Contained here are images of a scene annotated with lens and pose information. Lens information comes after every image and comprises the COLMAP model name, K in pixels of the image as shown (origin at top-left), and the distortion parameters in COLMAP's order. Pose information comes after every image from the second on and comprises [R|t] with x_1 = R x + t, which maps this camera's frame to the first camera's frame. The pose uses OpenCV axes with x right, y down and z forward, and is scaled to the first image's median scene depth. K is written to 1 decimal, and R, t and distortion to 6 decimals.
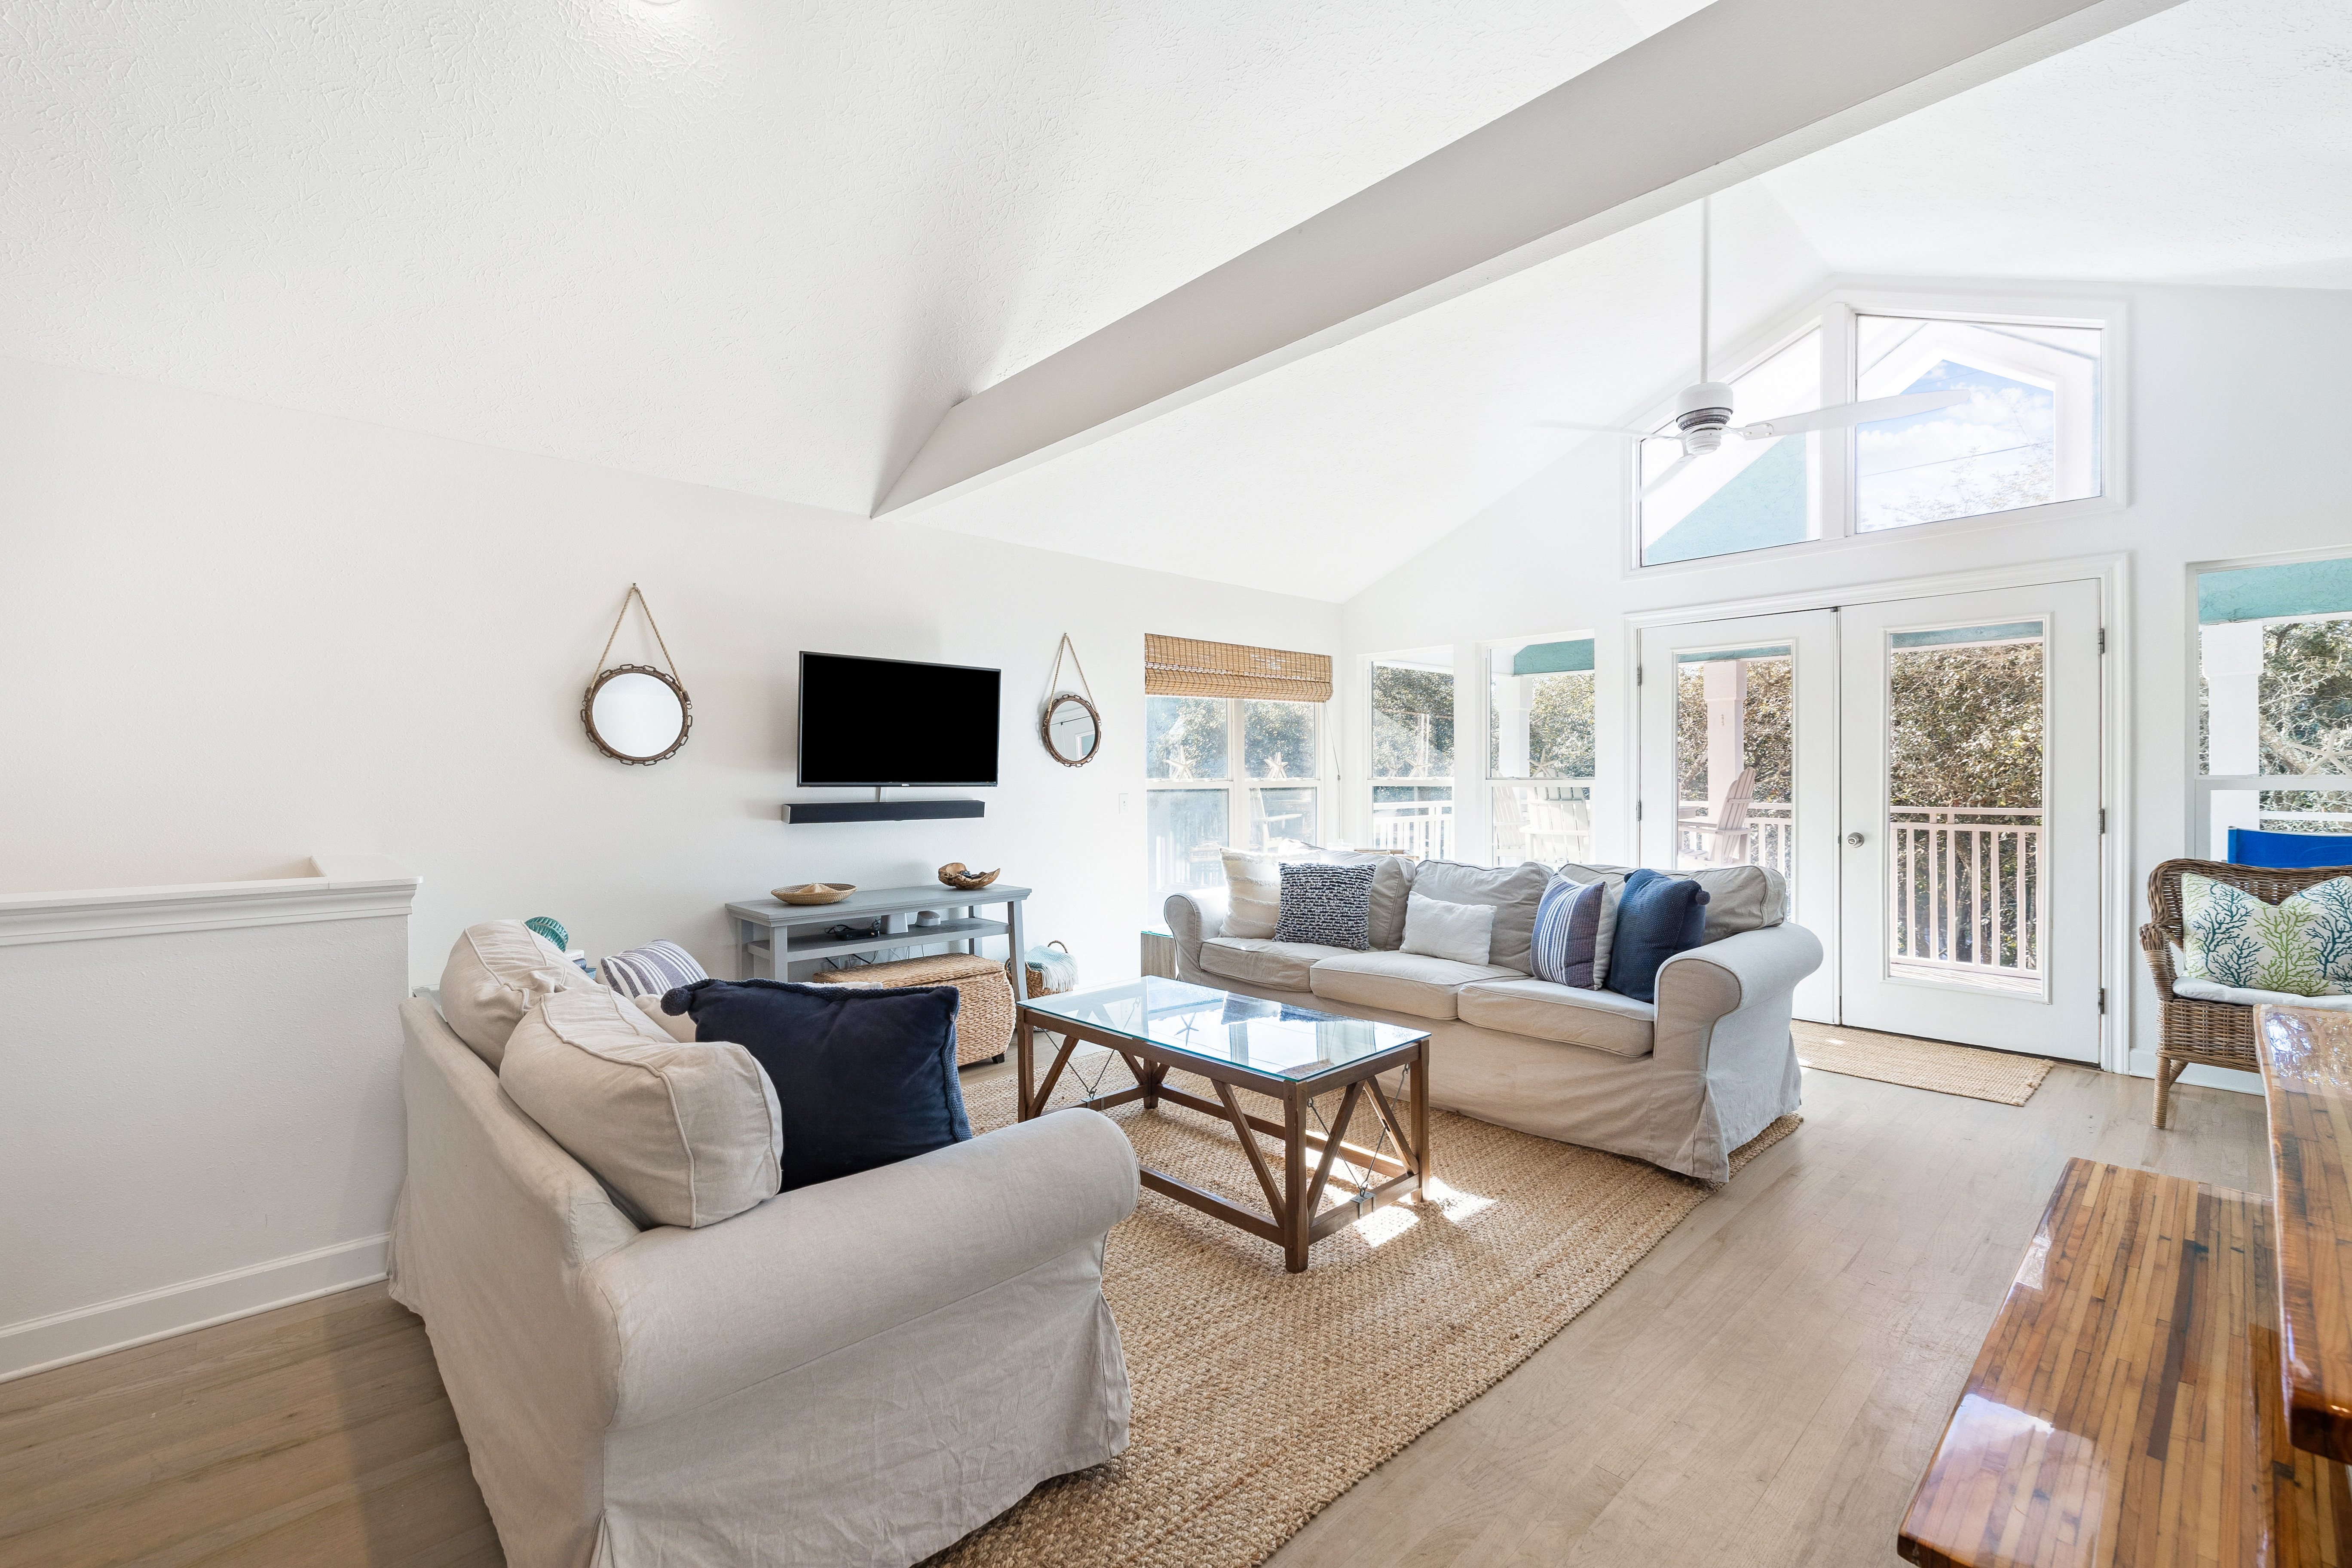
lens RADIAL K [[1002.0, 0, 1169.6], [0, 1002.0, 777.0], [0, 0, 1]] dist [-0.000041, 0.000760]
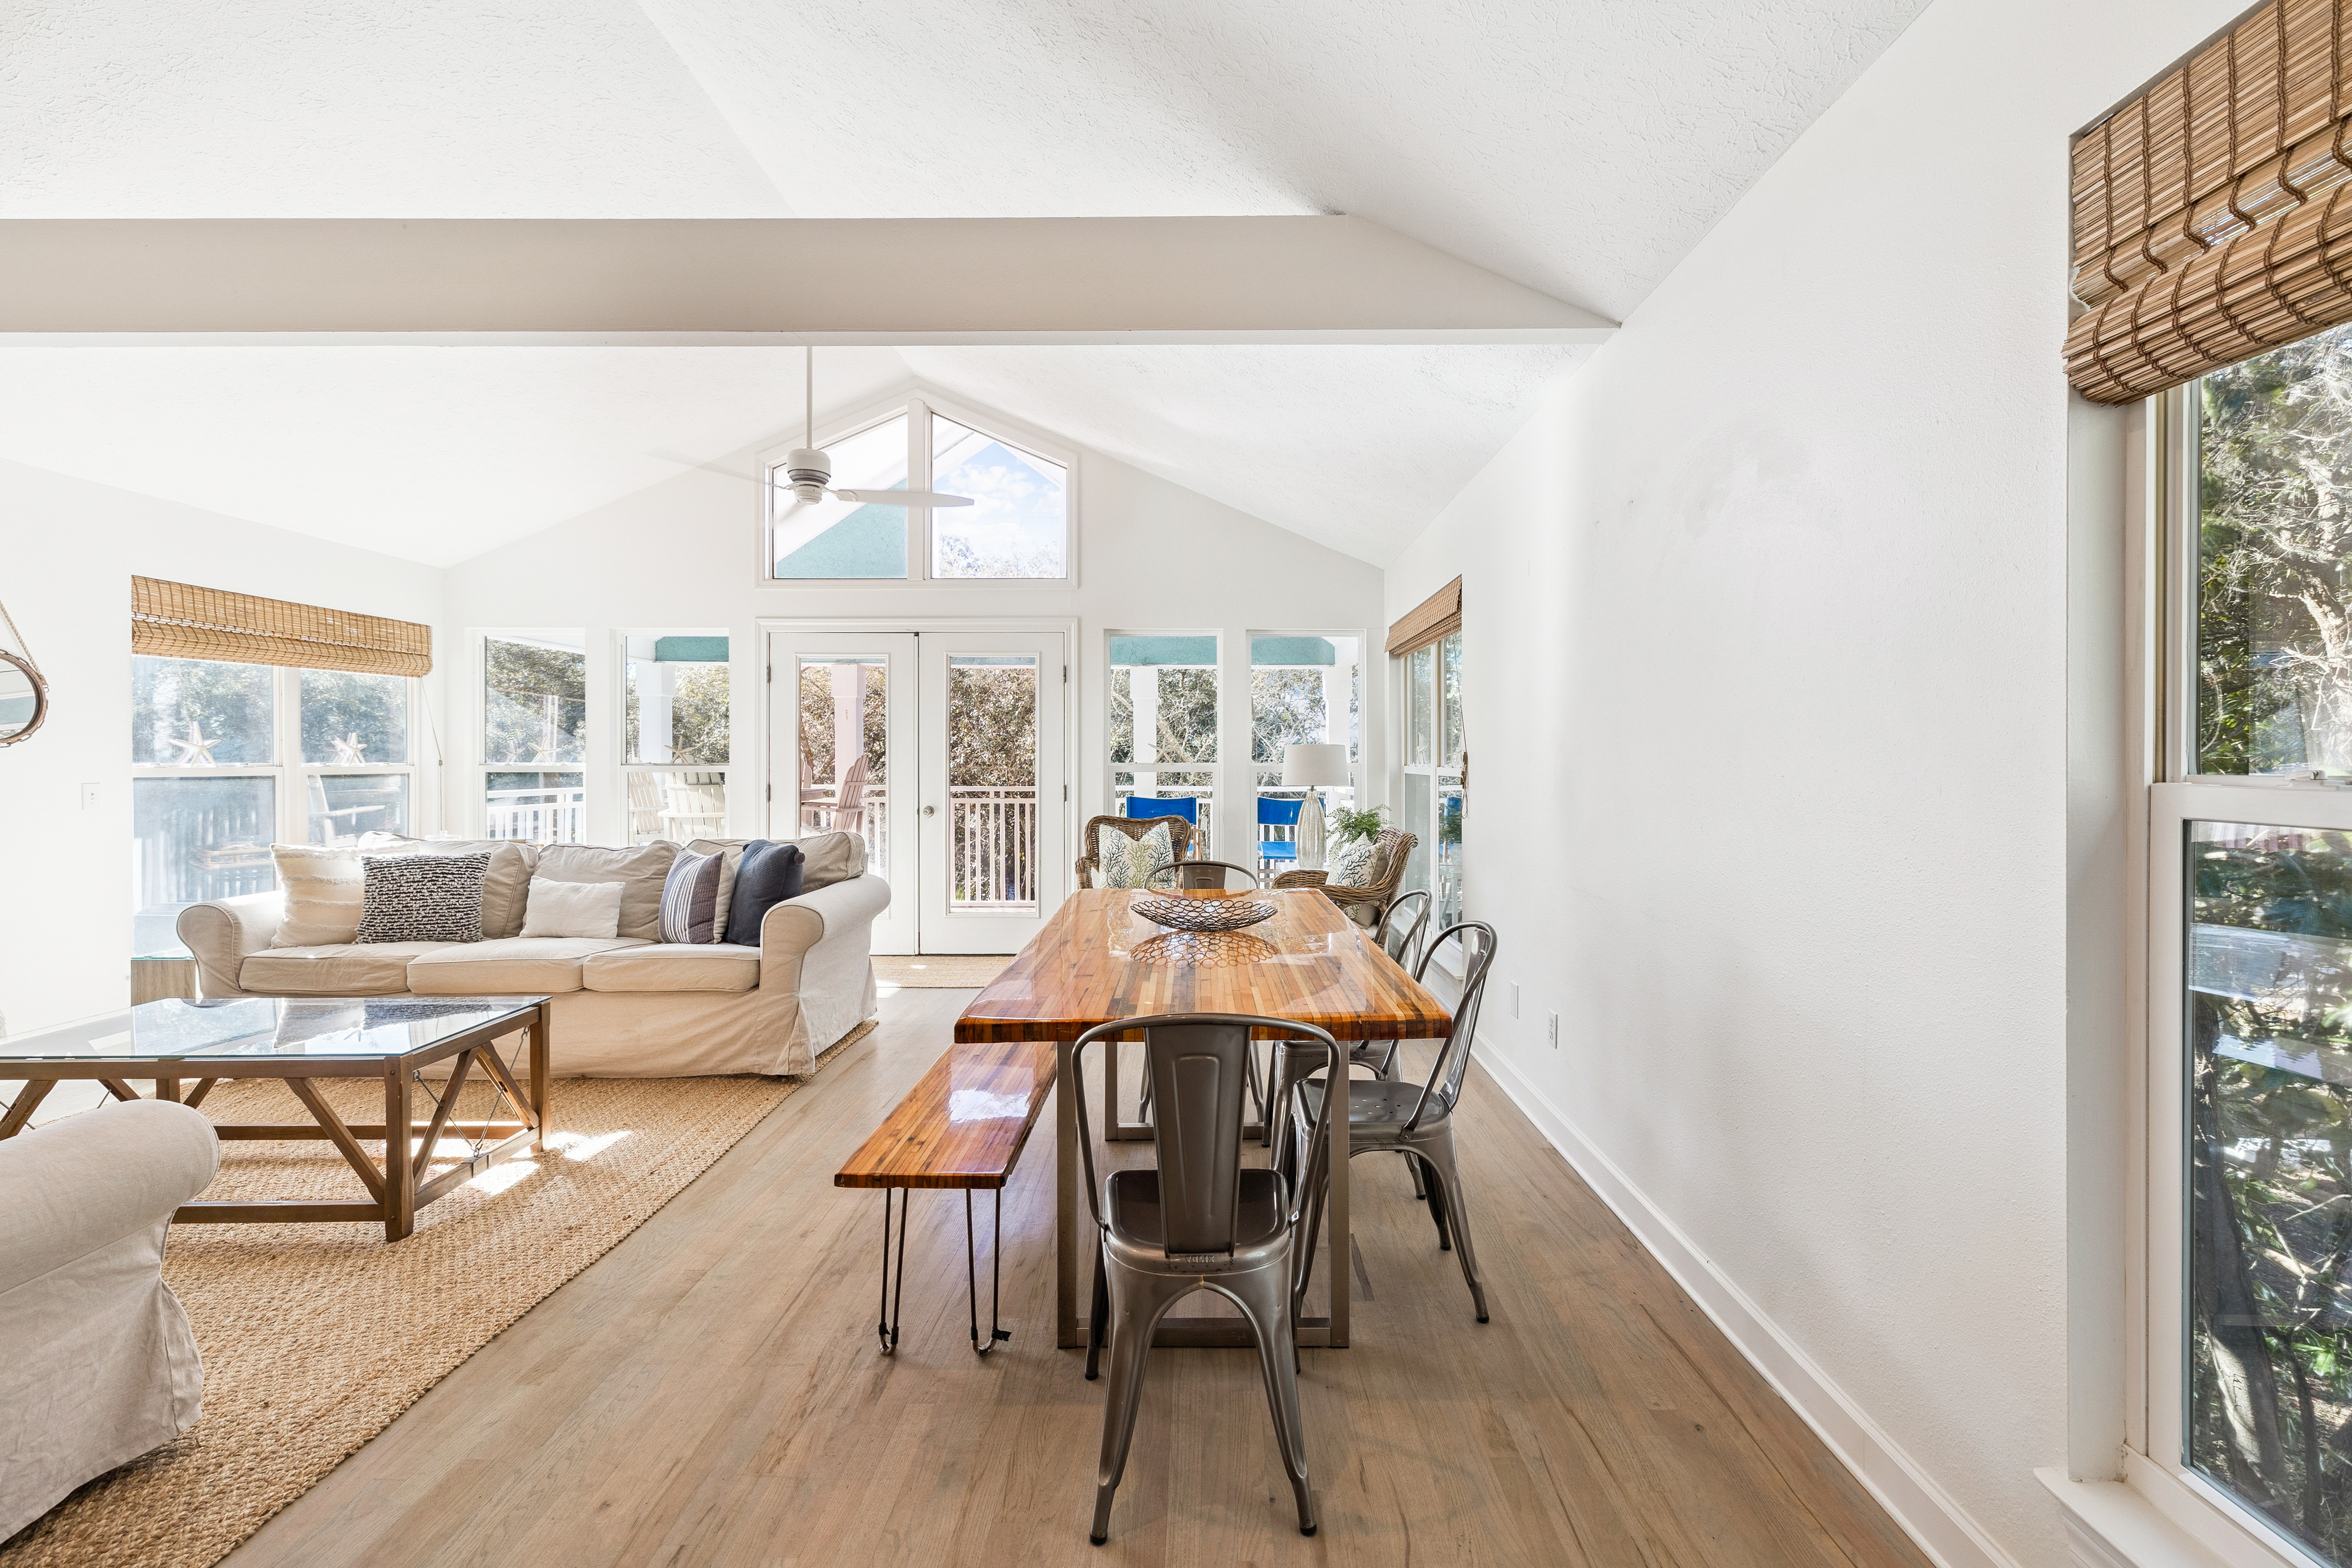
lens RADIAL K [[1002.0, 0, 1200.5], [0, 1002.0, 761.8], [0, 0, 1]] dist [-0.000041, 0.000760]
pose [[0.681593, 0.003055, 0.731725, -0.044188], [-0.002303, 0.999995, -0.002030, -0.000247], [-0.731728, -0.000301, 0.681597, -0.200821]]
